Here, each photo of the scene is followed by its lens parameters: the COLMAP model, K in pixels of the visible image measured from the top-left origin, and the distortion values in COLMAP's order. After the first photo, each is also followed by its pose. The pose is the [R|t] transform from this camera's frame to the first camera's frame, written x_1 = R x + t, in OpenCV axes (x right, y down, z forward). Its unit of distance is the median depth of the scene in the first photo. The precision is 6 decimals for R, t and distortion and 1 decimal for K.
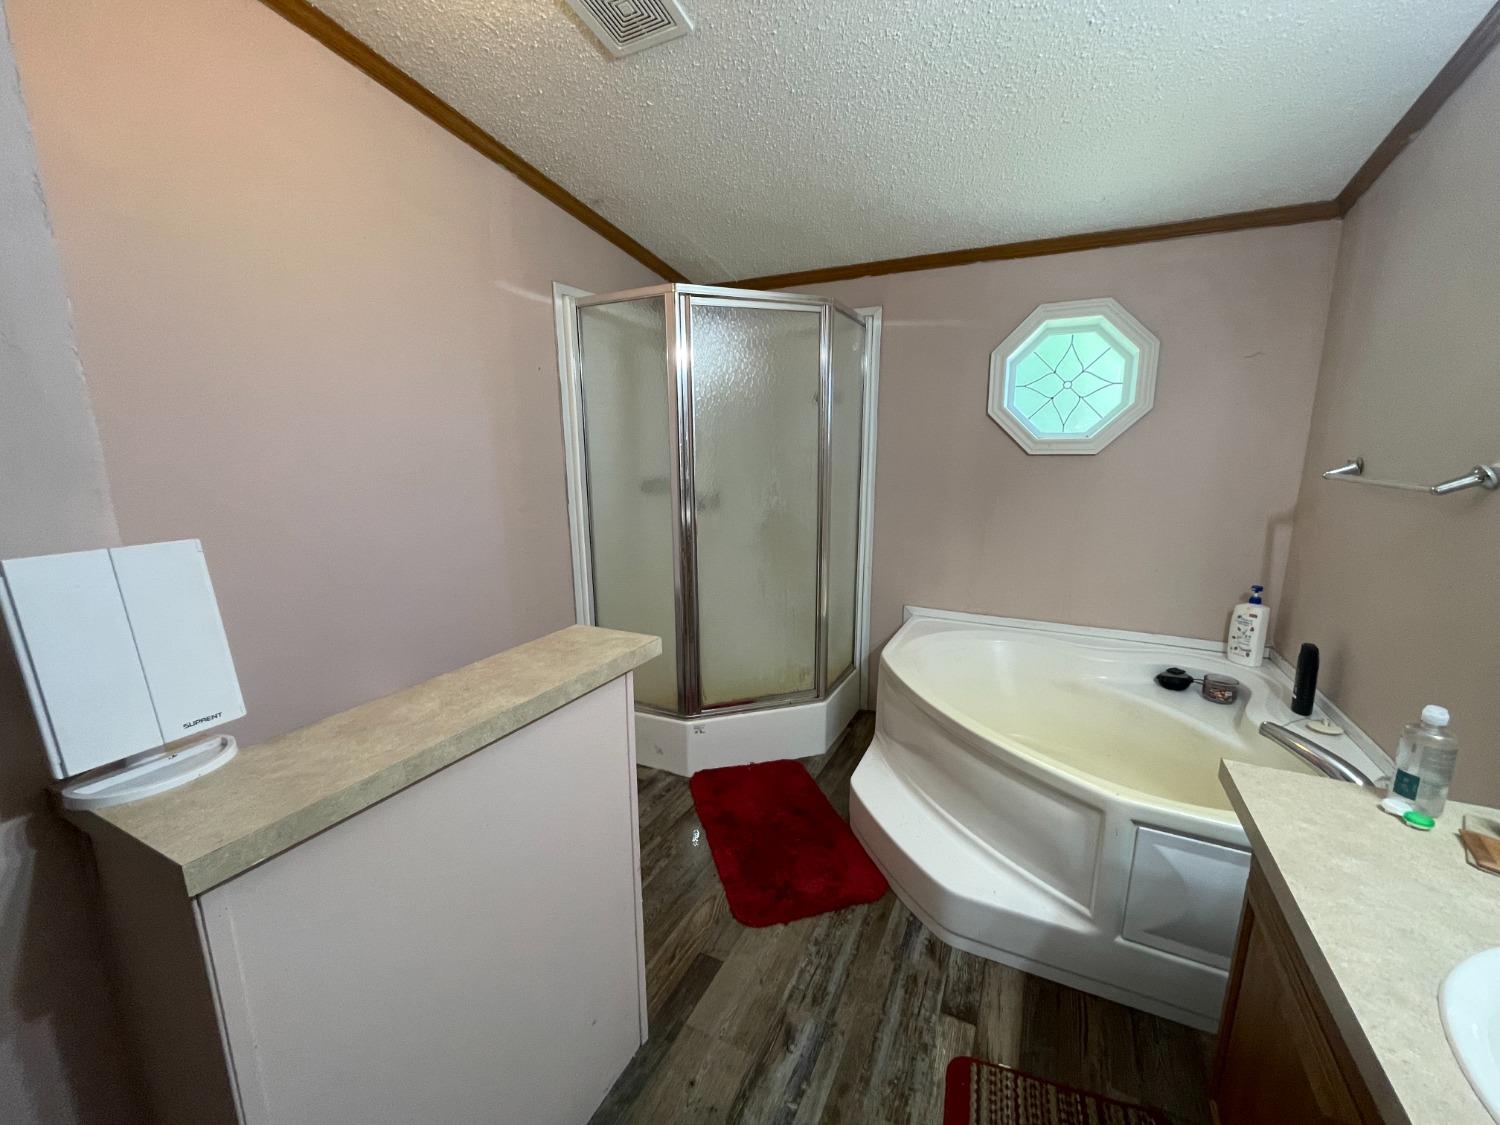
lens RADIAL K [[605.9, 0, 750.0], [0, 605.9, 562.5], [0, 0, 1]] dist [-0.001894, 0.000004]
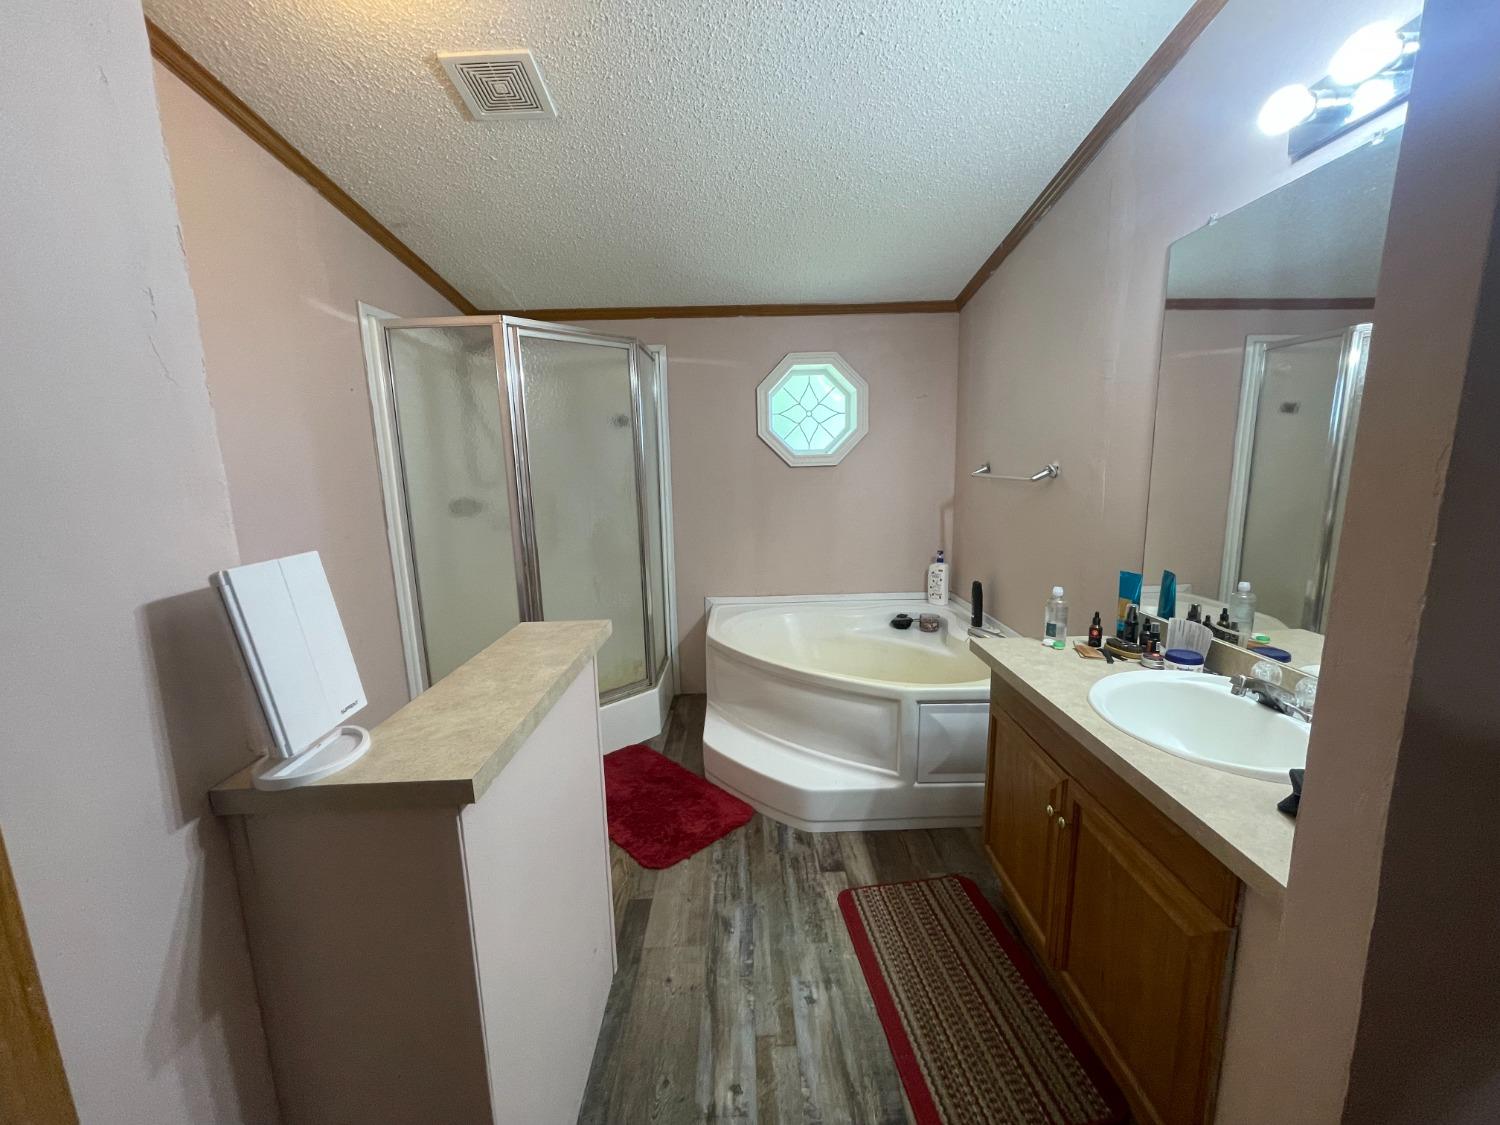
lens RADIAL K [[605.9, 0, 750.0], [0, 605.9, 562.5], [0, 0, 1]] dist [-0.001894, 0.000004]
pose [[0.891114, -0.093949, 0.443948, -0.309753], [0.107705, 0.994166, -0.005803, 0.033715], [-0.440813, 0.052987, 0.896034, -0.160521]]
